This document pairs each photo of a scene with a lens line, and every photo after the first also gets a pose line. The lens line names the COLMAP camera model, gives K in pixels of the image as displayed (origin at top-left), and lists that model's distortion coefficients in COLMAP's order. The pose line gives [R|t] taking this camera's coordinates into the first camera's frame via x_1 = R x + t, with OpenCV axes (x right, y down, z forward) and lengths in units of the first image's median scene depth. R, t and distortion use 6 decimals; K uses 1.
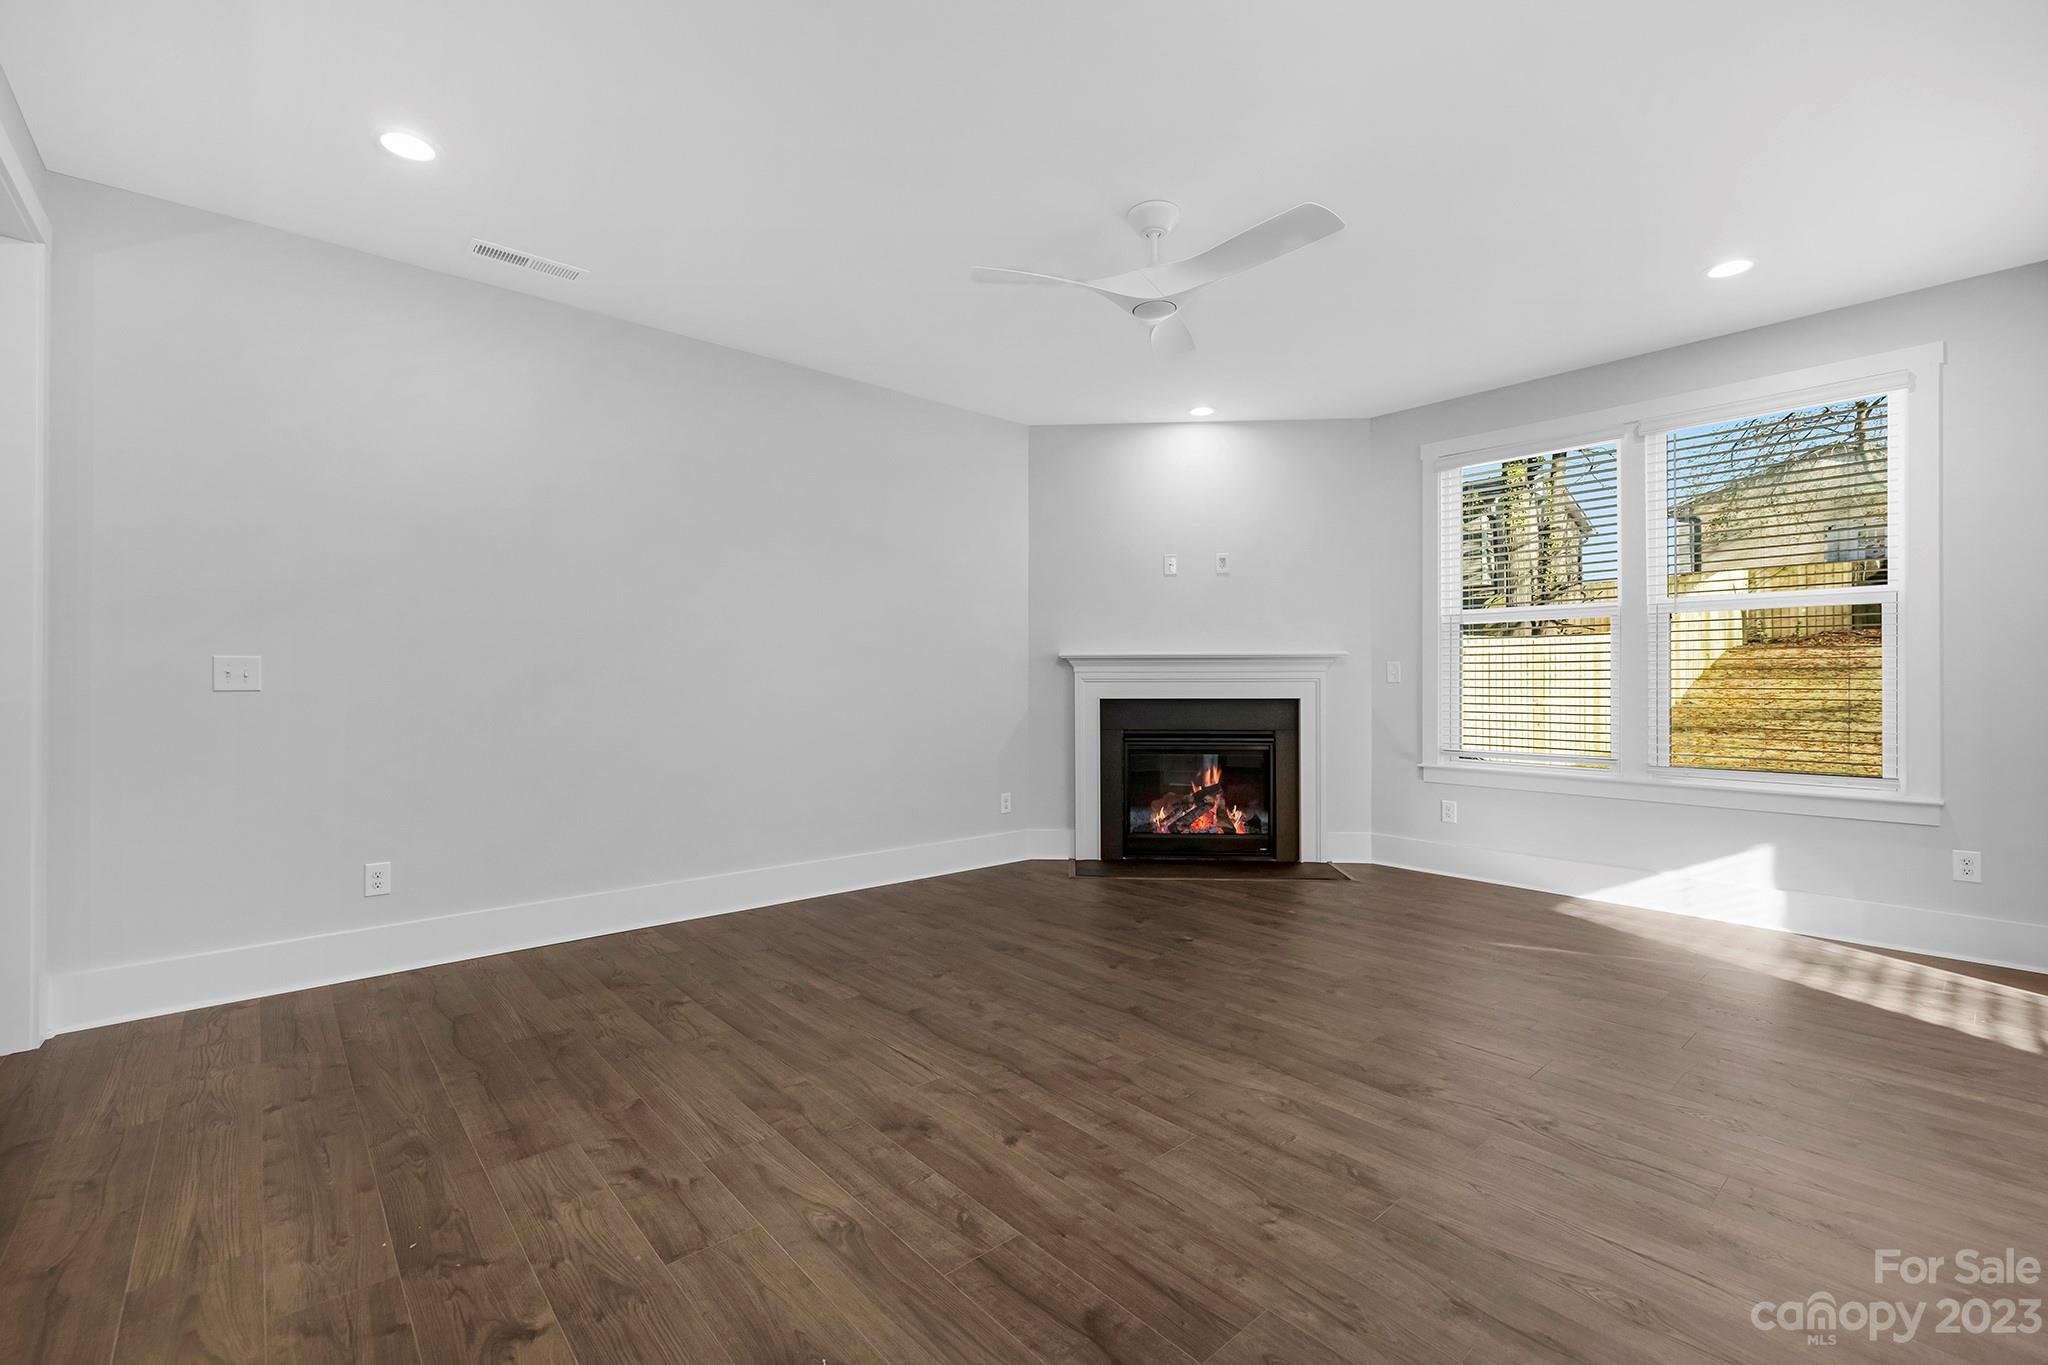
lens RADIAL K [[861.3, 0, 1034.1], [0, 861.3, 678.2], [0, 0, 1]] dist [0.006583, -0.001025]
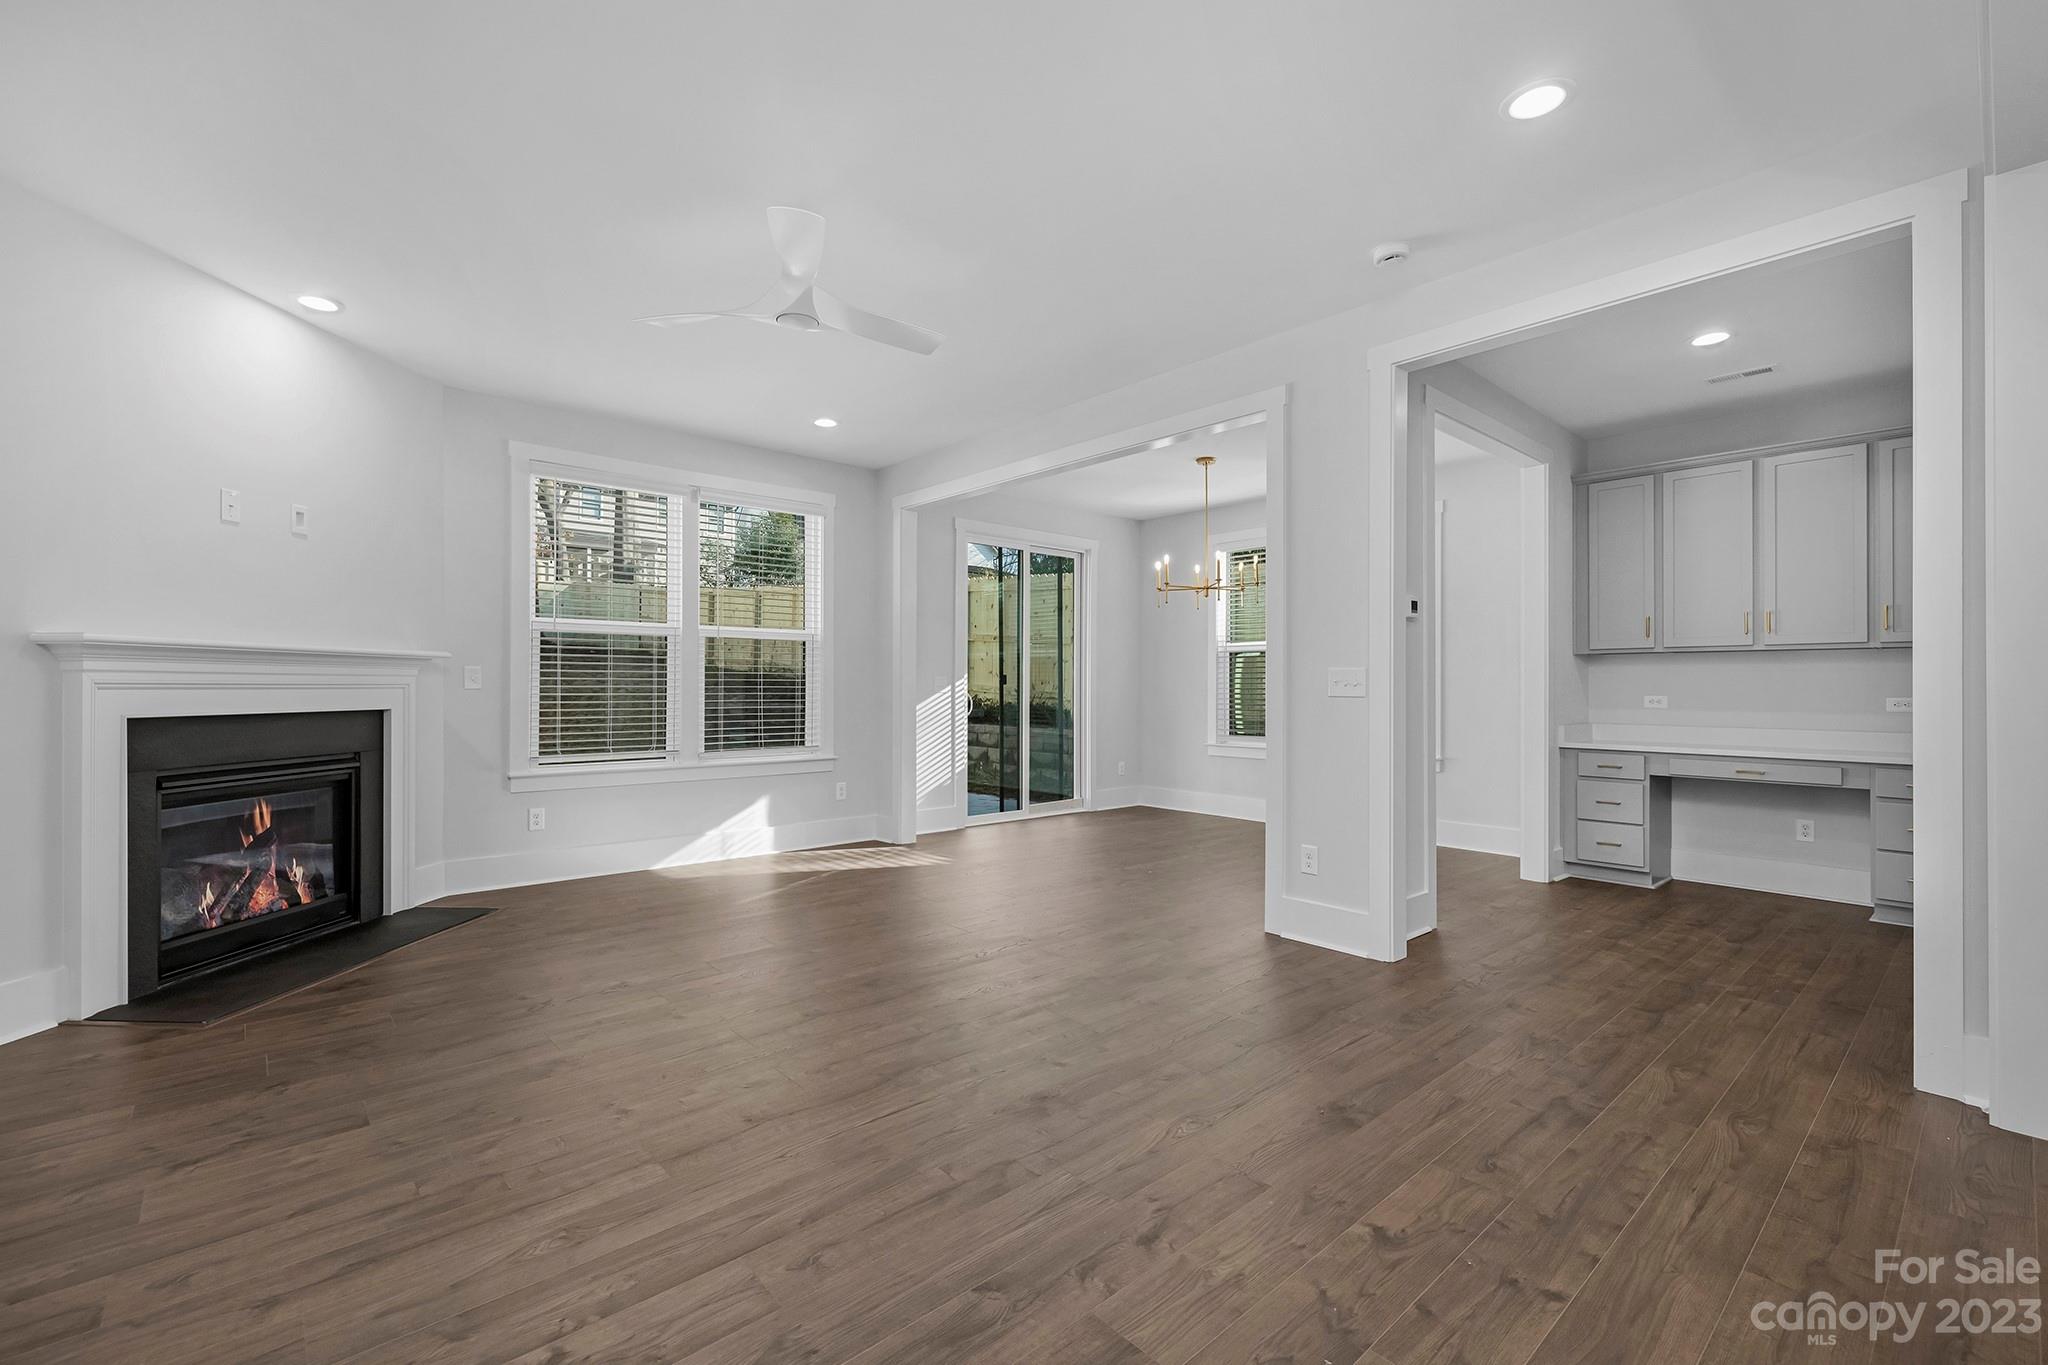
lens RADIAL K [[861.3, 0, 1035.7], [0, 861.3, 687.0], [0, 0, 1]] dist [0.006583, -0.001025]
pose [[0.006883, 0.002460, 0.999973, -0.696290], [-0.006599, 0.999975, -0.002415, 0.001532], [-0.999955, -0.006582, 0.006899, 0.571924]]
